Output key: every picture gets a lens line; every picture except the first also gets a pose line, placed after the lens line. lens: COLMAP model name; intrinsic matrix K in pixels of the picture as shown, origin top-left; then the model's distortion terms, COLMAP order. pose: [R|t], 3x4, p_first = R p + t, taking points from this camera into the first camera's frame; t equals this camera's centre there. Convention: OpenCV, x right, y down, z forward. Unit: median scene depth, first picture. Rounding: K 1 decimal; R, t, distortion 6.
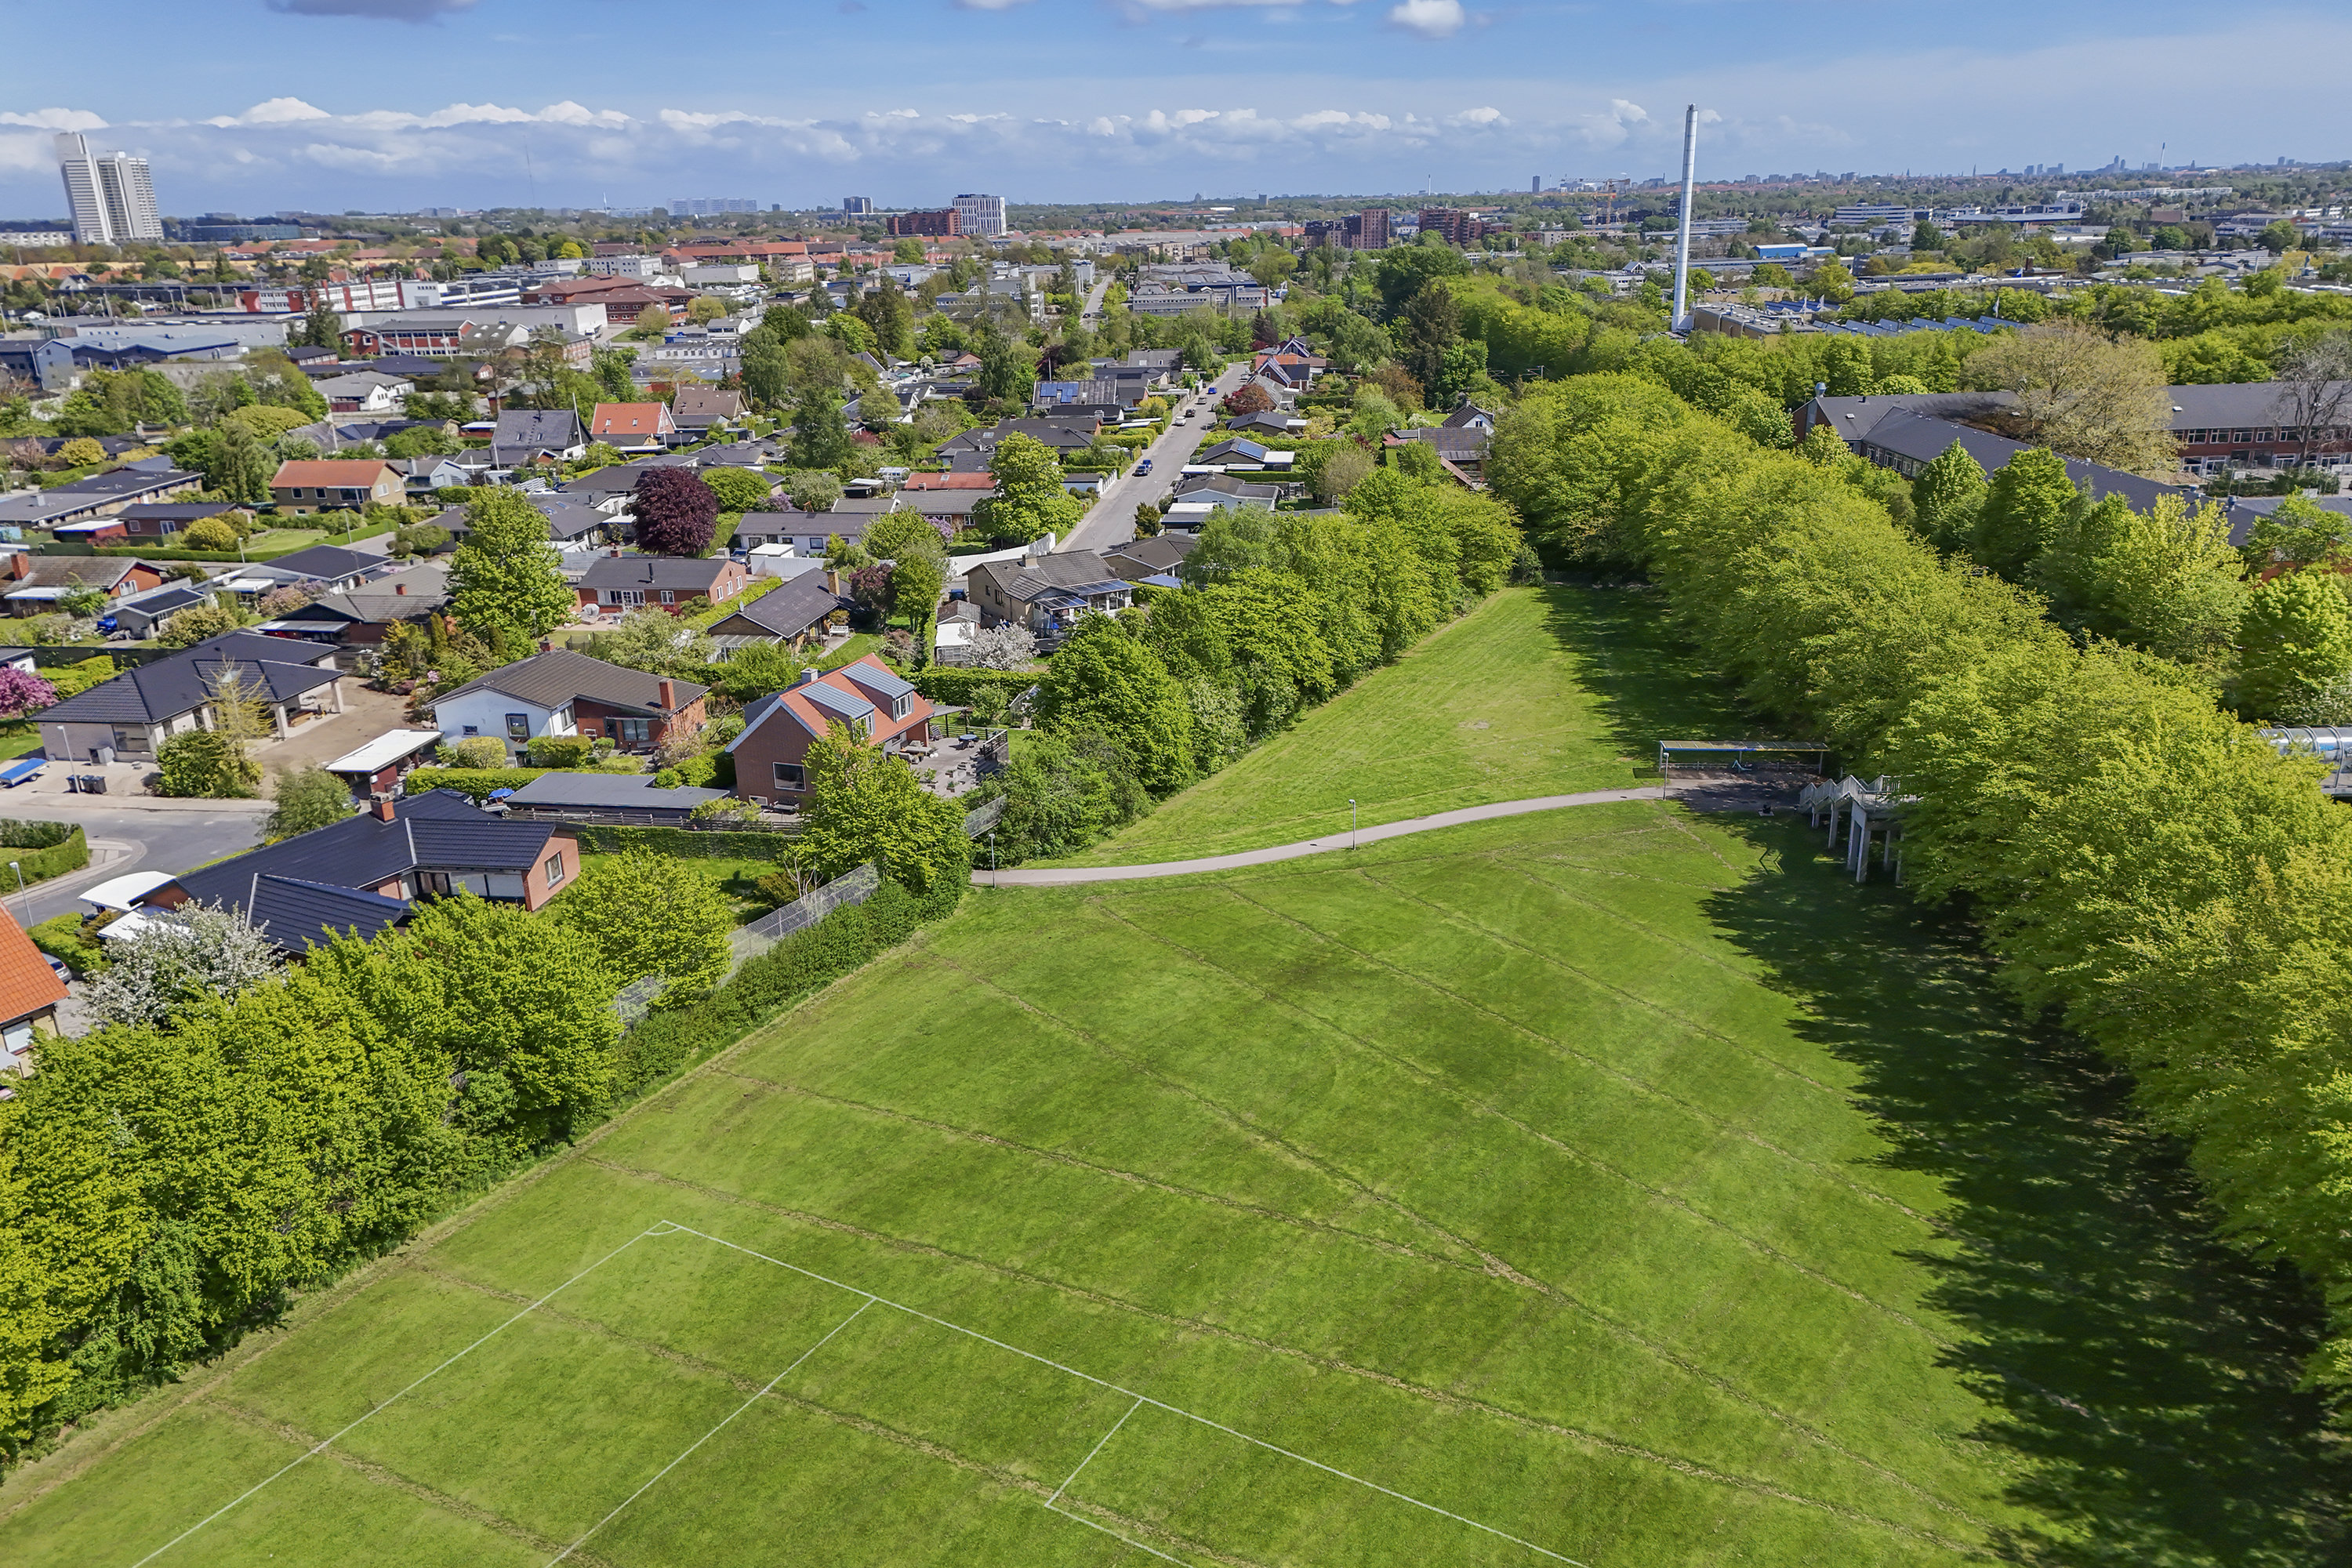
lens RADIAL K [[1728.4, 0, 1176.2], [0, 1728.4, 757.0], [0, 0, 1]] dist [0.086431, -0.083687]
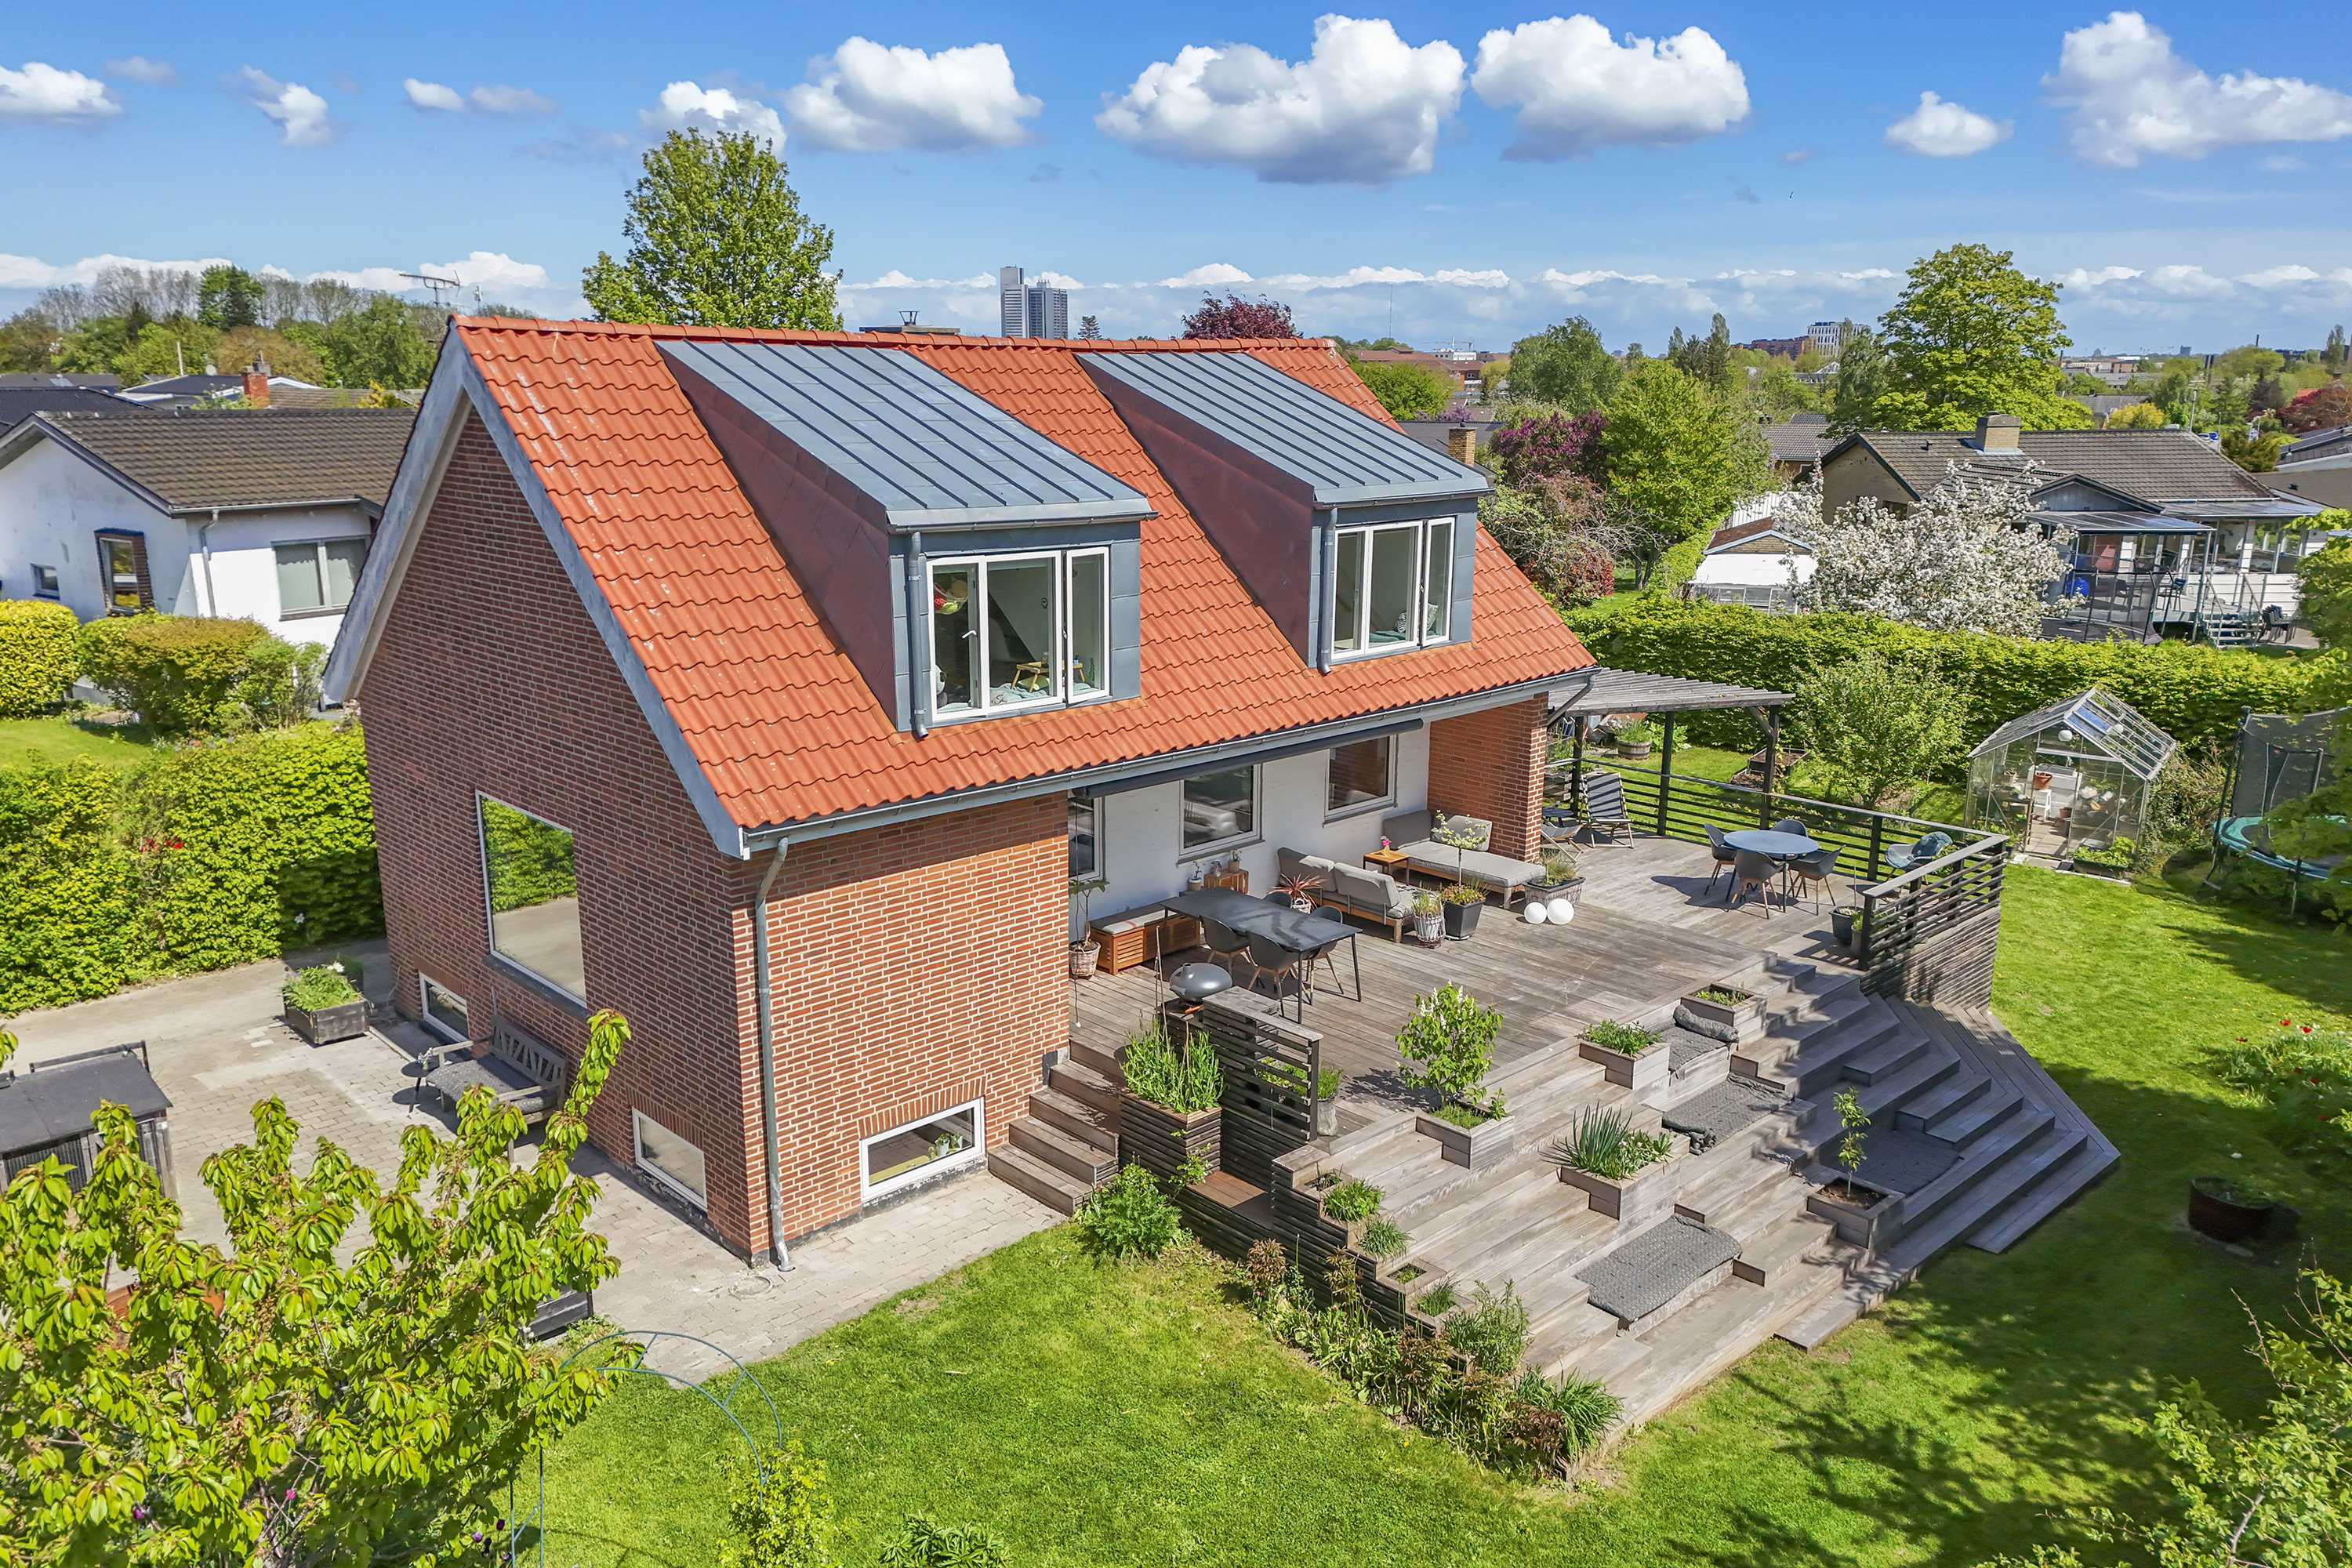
lens RADIAL K [[1728.4, 0, 1176.2], [0, 1728.4, 757.0], [0, 0, 1]] dist [0.086431, -0.083687]
pose [[0.896613, 0.122508, -0.425532, -0.068946], [-0.156875, 0.986522, -0.046529, -0.001498], [0.414096, 0.108473, 0.903746, 0.560778]]
